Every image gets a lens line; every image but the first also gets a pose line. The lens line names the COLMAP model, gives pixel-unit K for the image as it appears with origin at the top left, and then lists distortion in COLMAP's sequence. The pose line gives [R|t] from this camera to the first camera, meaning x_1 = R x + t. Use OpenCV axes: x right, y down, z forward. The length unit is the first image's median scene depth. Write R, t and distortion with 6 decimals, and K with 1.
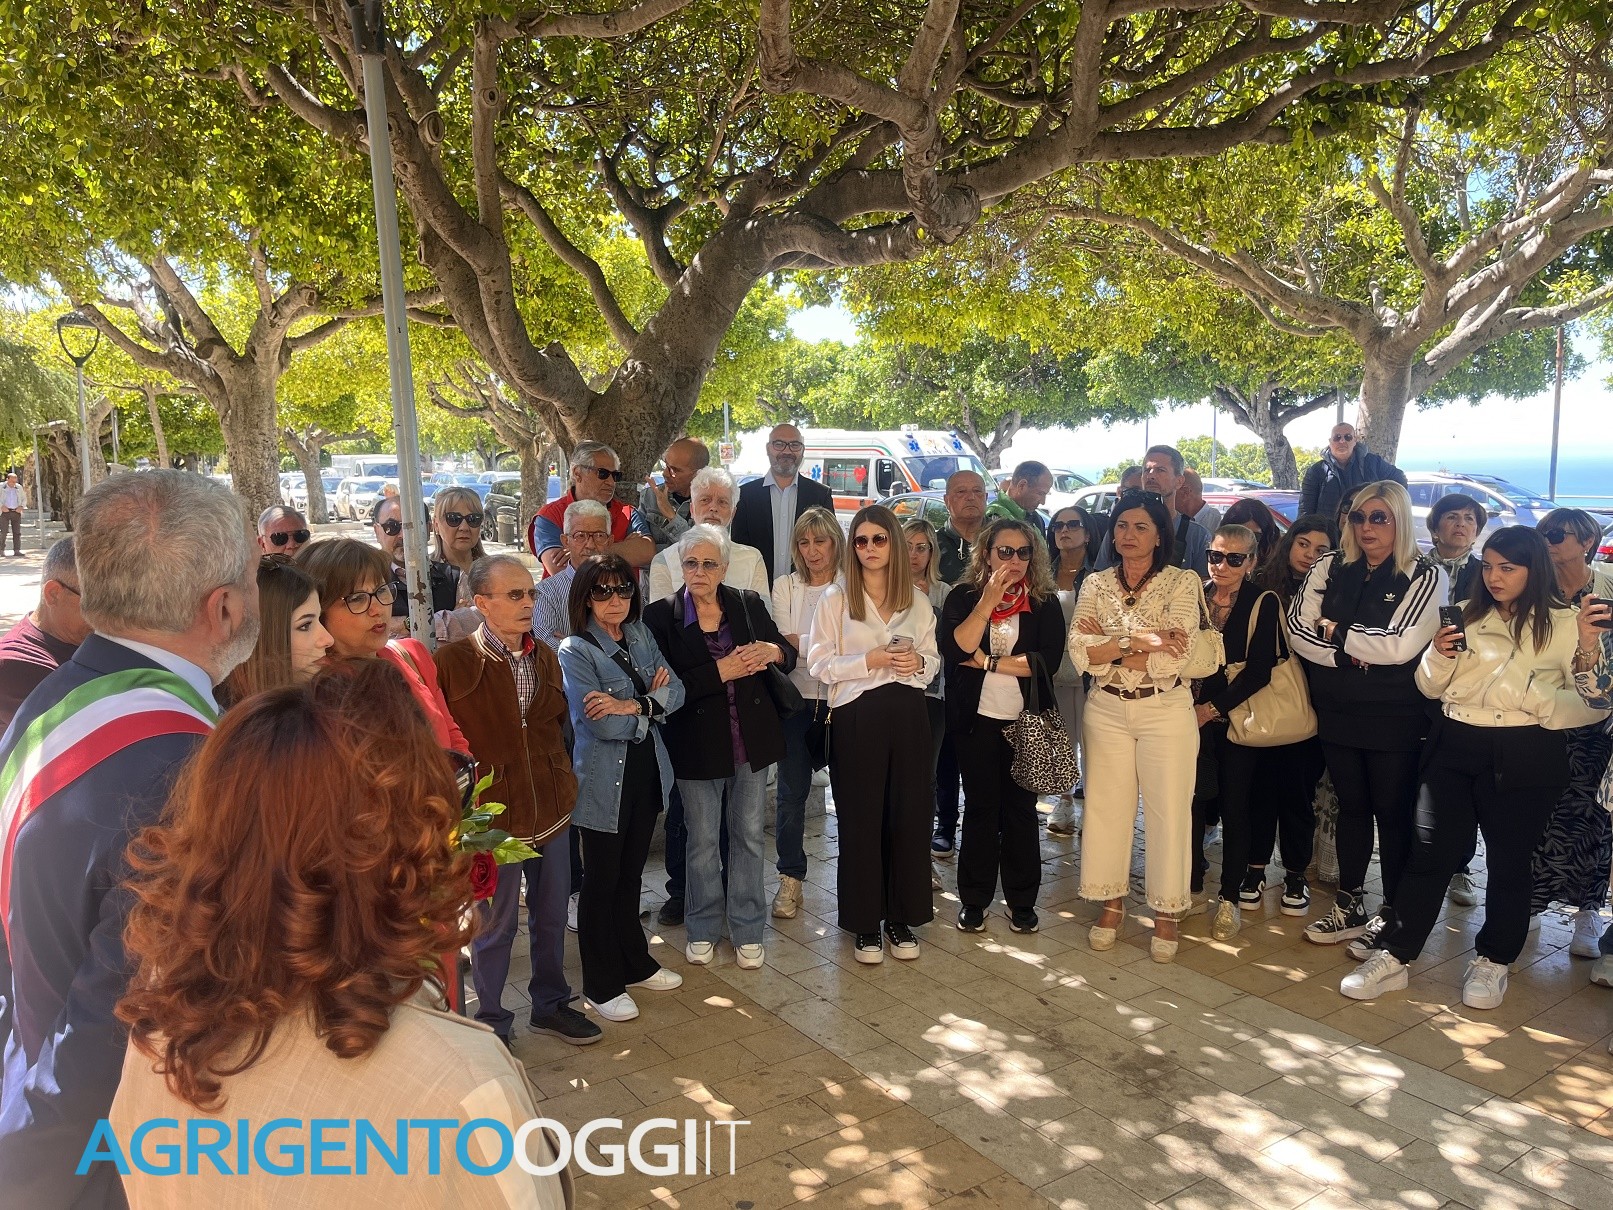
lens RADIAL K [[1219.6, 0, 811.0], [0, 1219.6, 606.0], [0, 0, 1]] dist [0.072336, -0.087847]
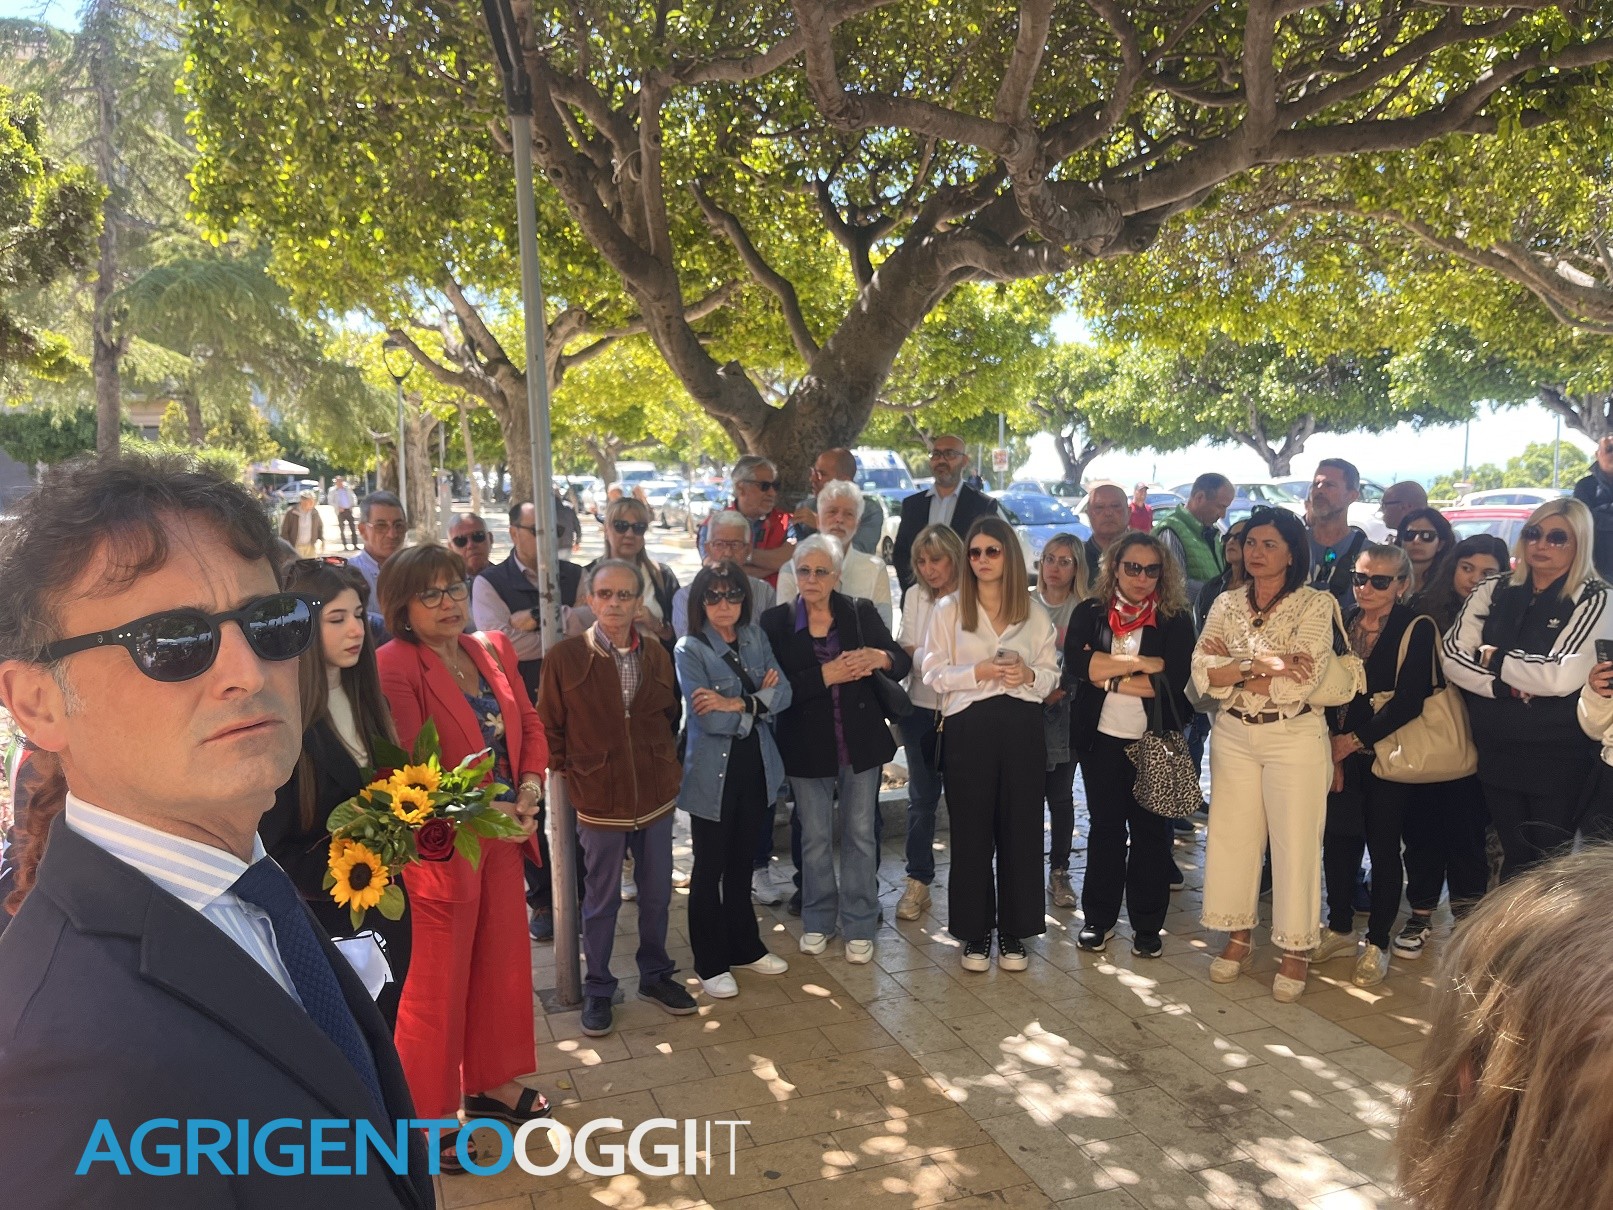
lens RADIAL K [[1225.5, 0, 803.2], [0, 1225.5, 605.5], [0, 0, 1]] dist [0.073708, -0.082884]
pose [[0.970623, 0.030899, -0.238613, 0.142598], [-0.032143, 0.999482, -0.001322, -0.003997], [0.238449, 0.008953, 0.971114, -0.025739]]
